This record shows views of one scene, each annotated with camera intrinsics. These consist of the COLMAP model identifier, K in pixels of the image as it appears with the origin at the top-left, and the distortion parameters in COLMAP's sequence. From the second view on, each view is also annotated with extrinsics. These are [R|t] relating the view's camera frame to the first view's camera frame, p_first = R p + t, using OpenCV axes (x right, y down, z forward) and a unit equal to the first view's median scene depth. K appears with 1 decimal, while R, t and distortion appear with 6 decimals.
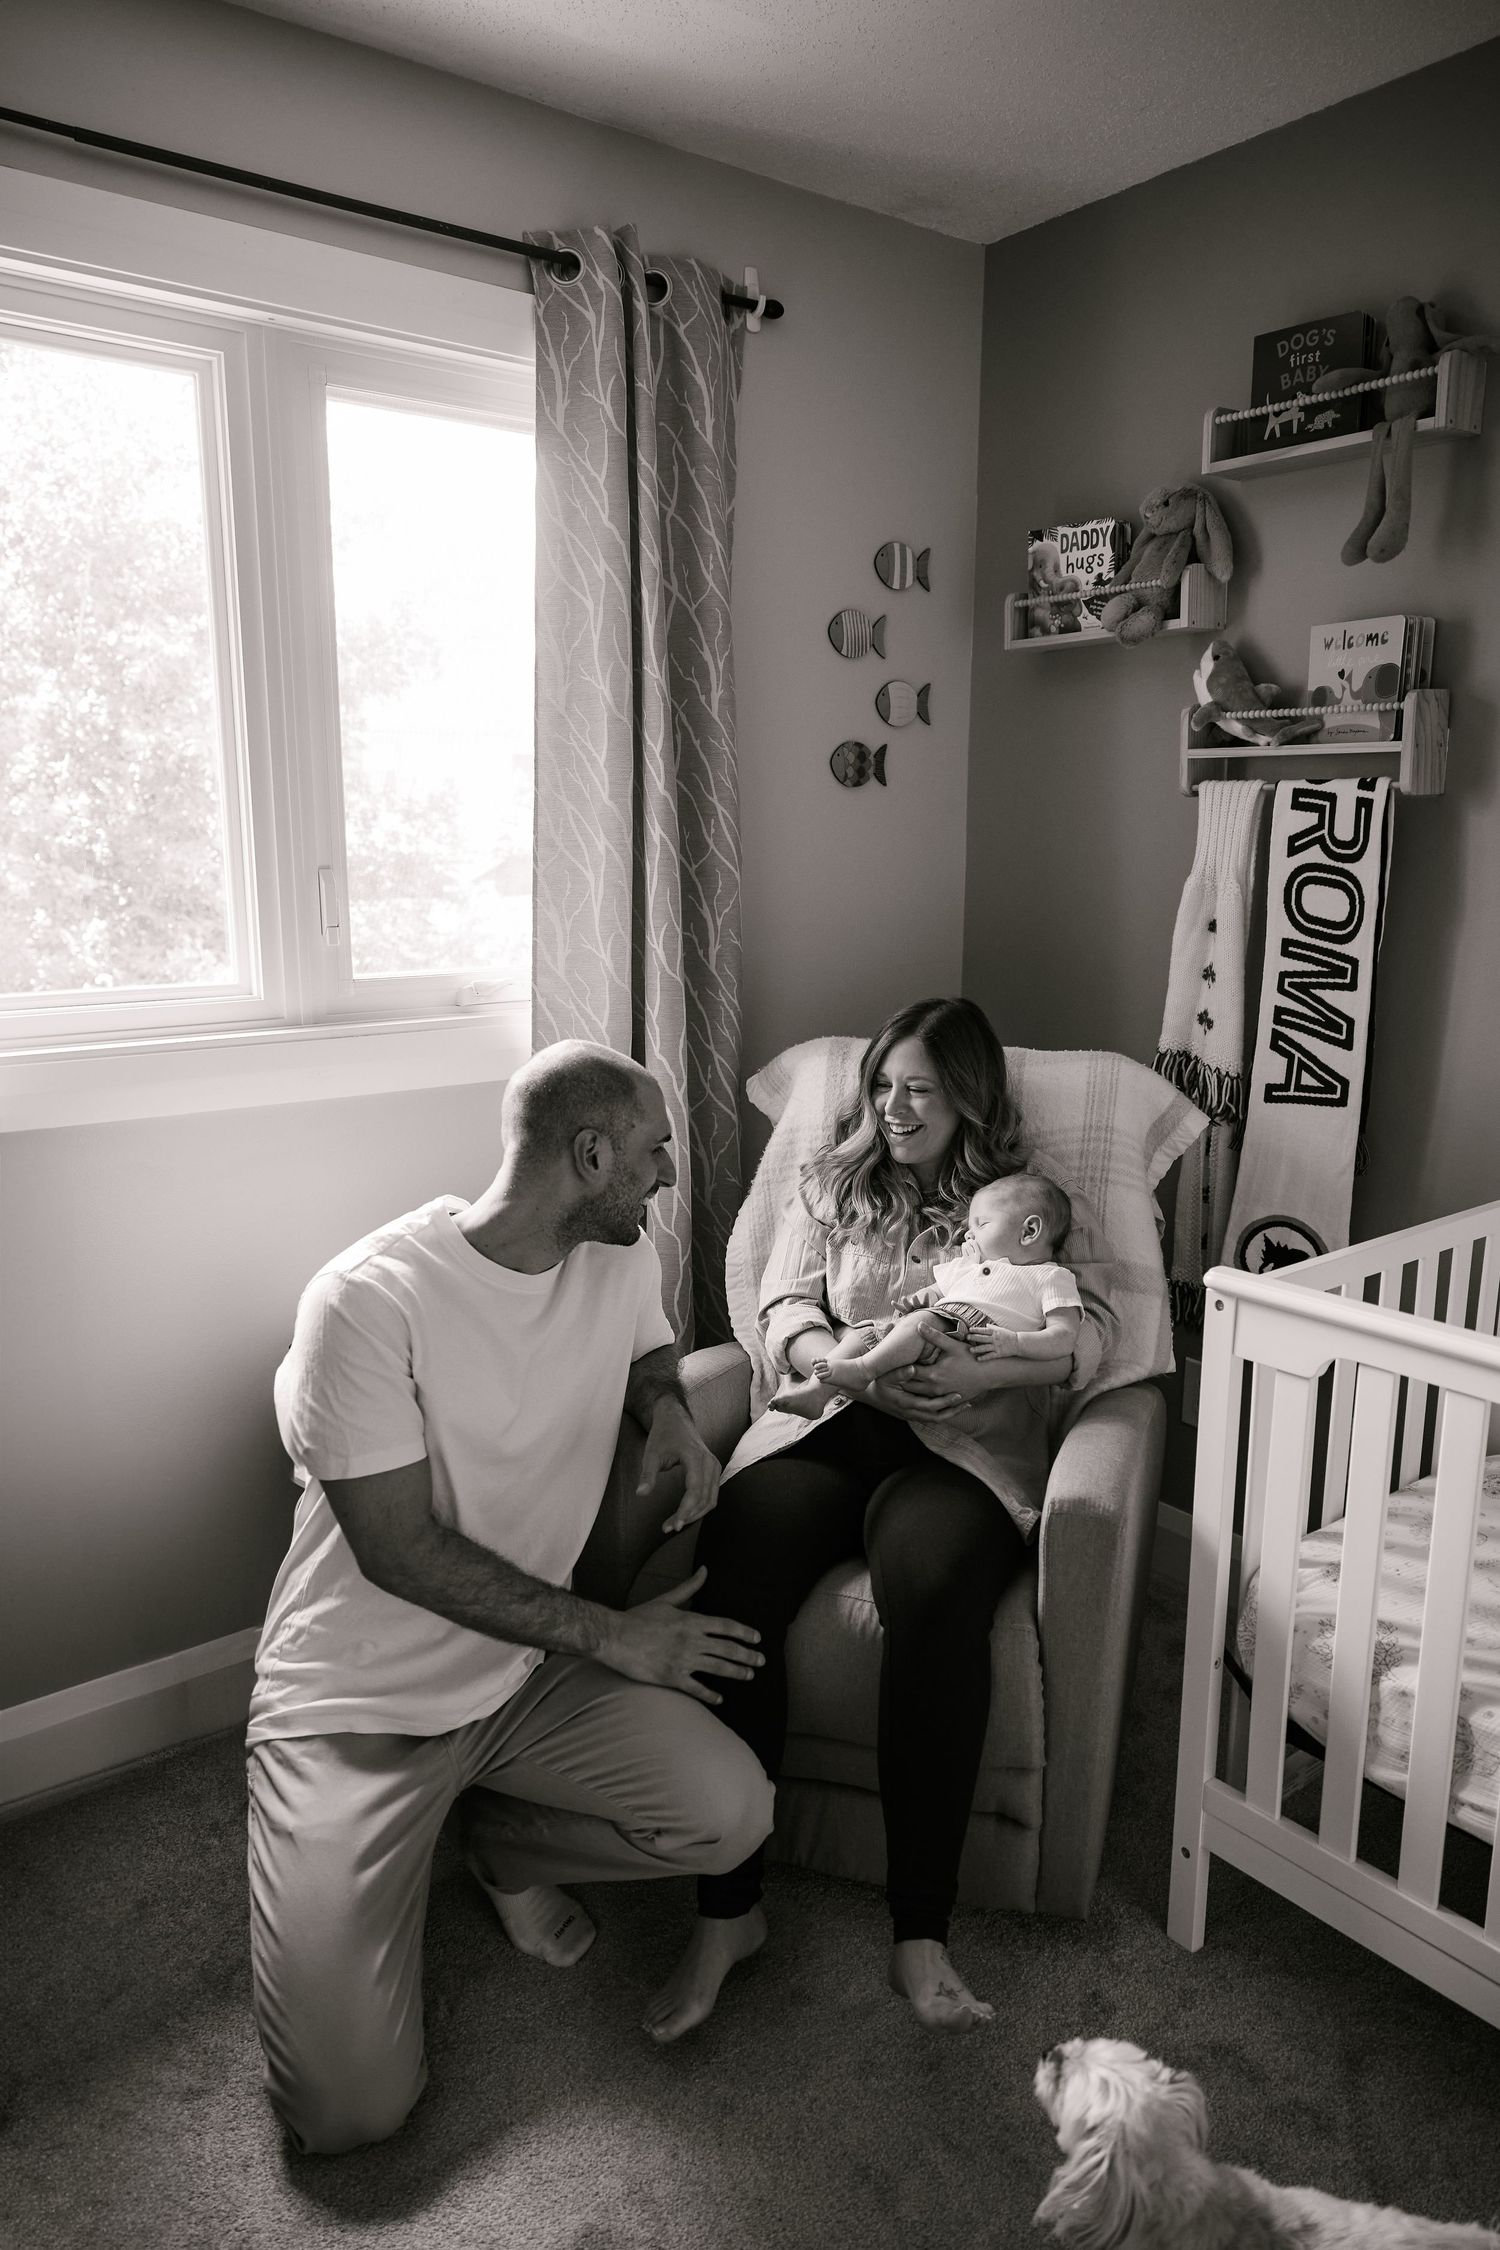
lens RADIAL K [[1490.1, 0, 735.7], [0, 1490.1, 1123.1], [0, 0, 1]] dist [0.018009, -0.008150]
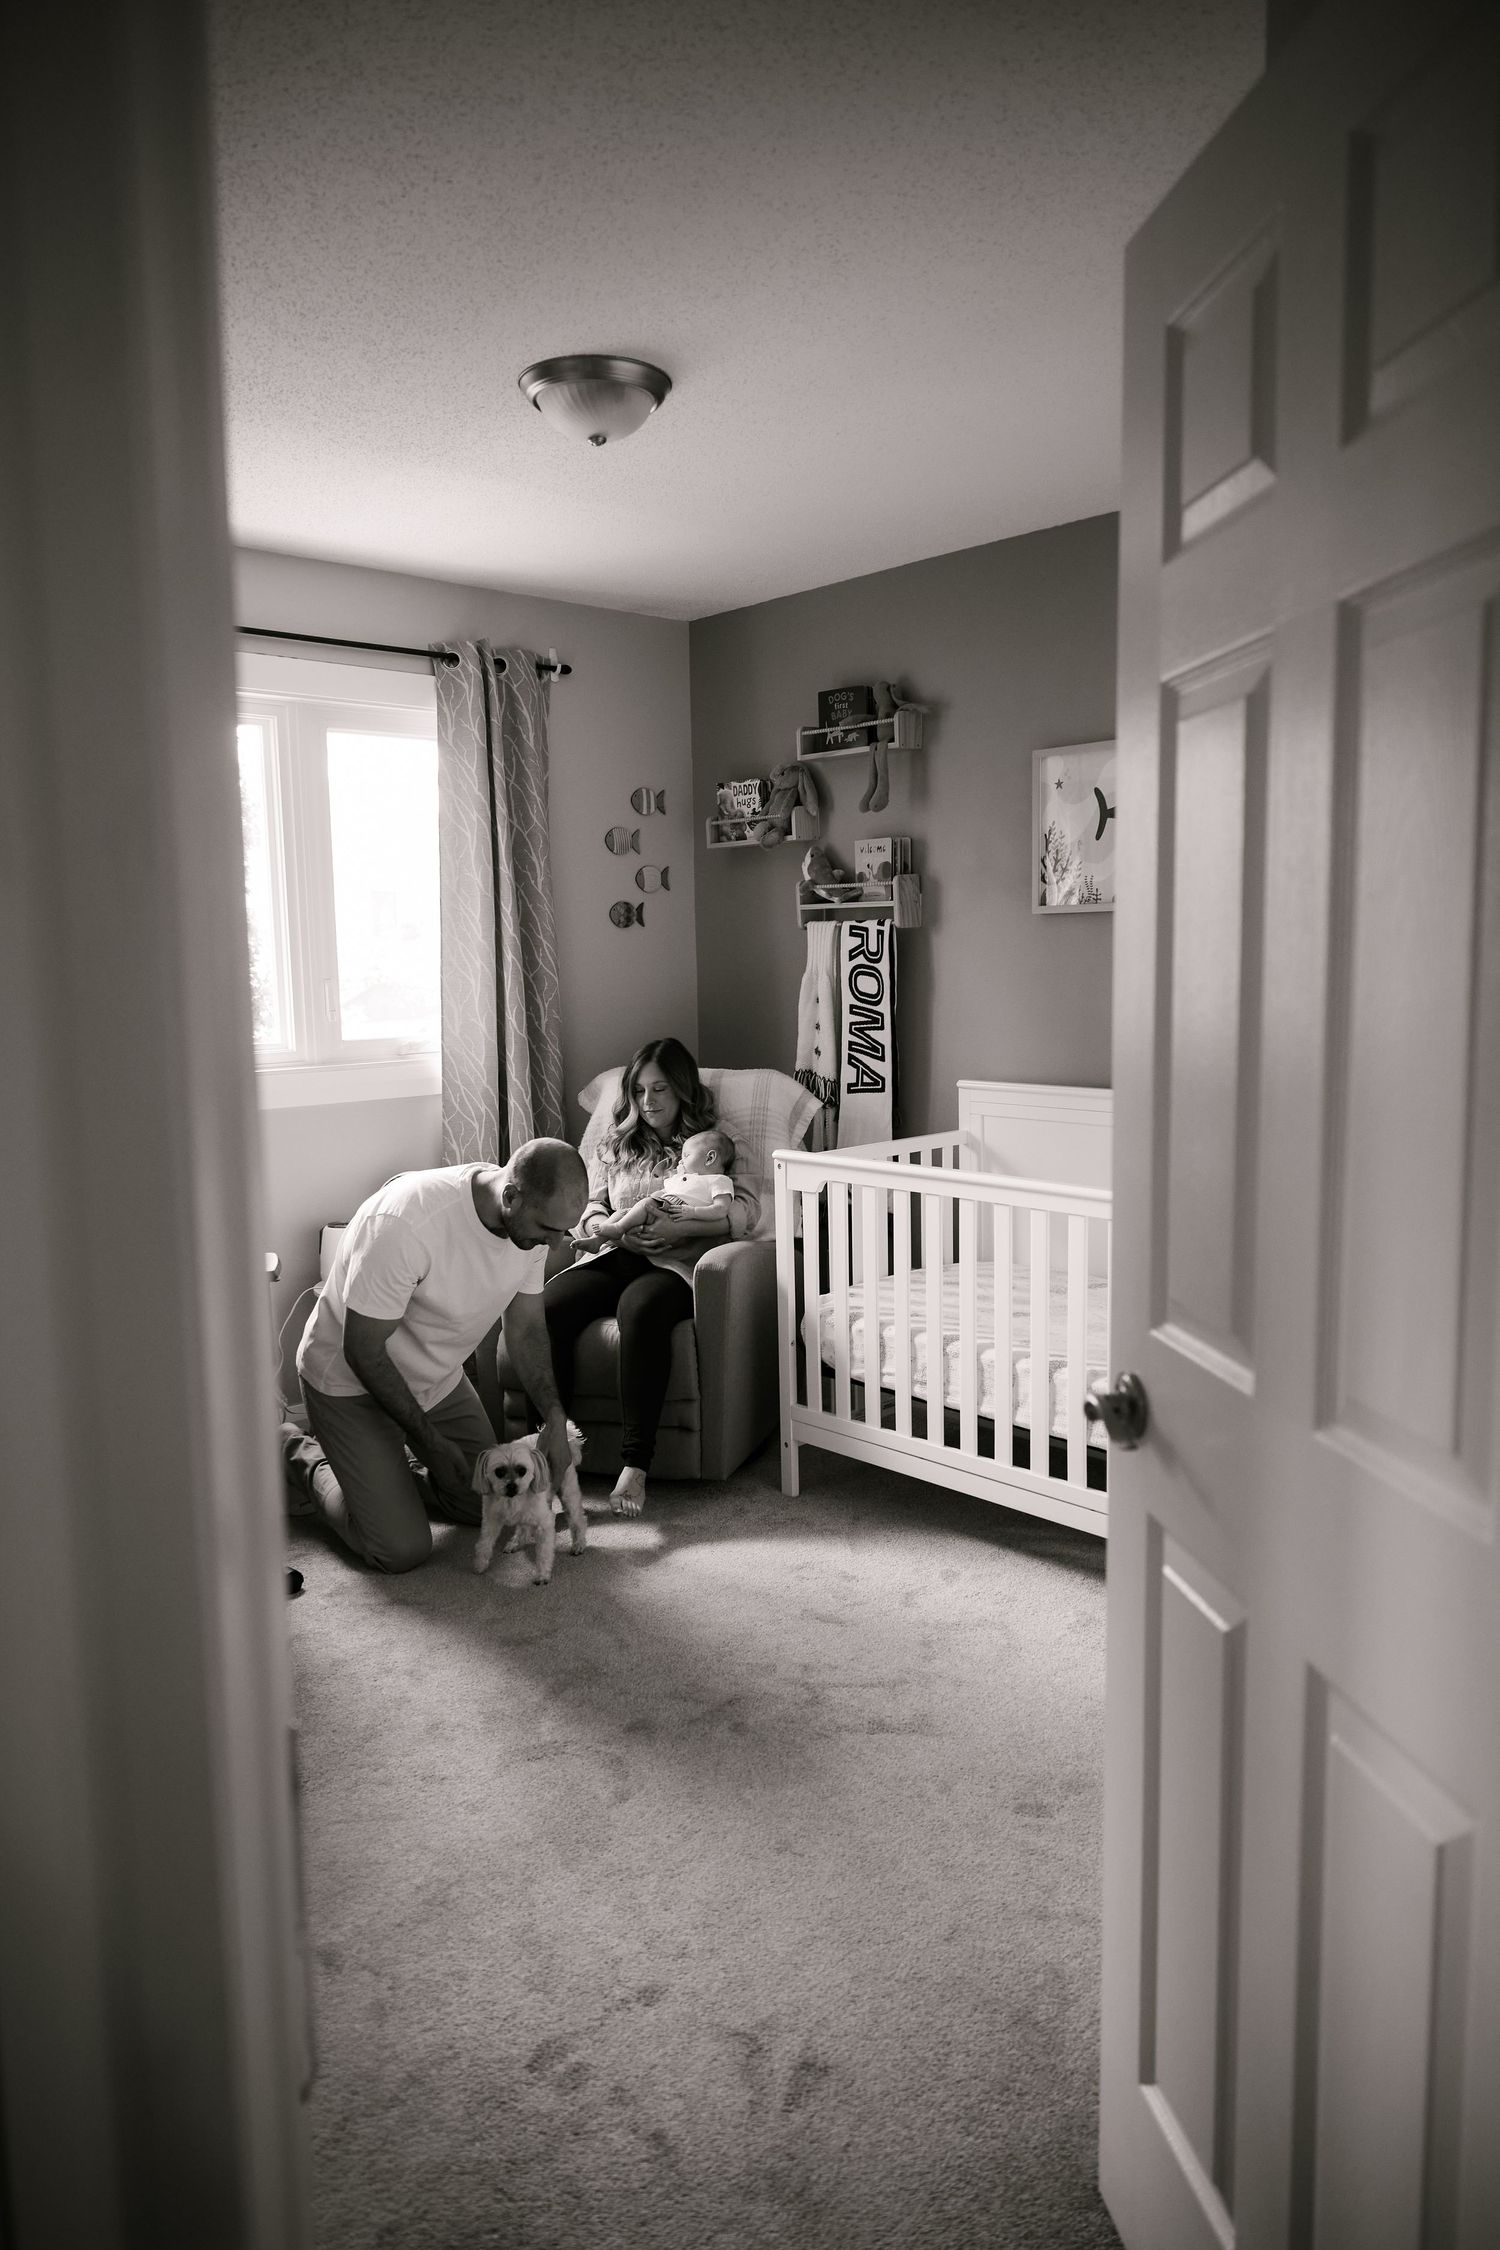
lens RADIAL K [[1490.1, 0, 734.1], [0, 1490.1, 1124.0], [0, 0, 1]] dist [0.018009, -0.008150]
pose [[0.995266, -0.033978, 0.091053, 0.048504], [0.041102, 0.996142, -0.077534, 0.165674], [-0.088067, 0.080910, 0.992823, -0.834312]]
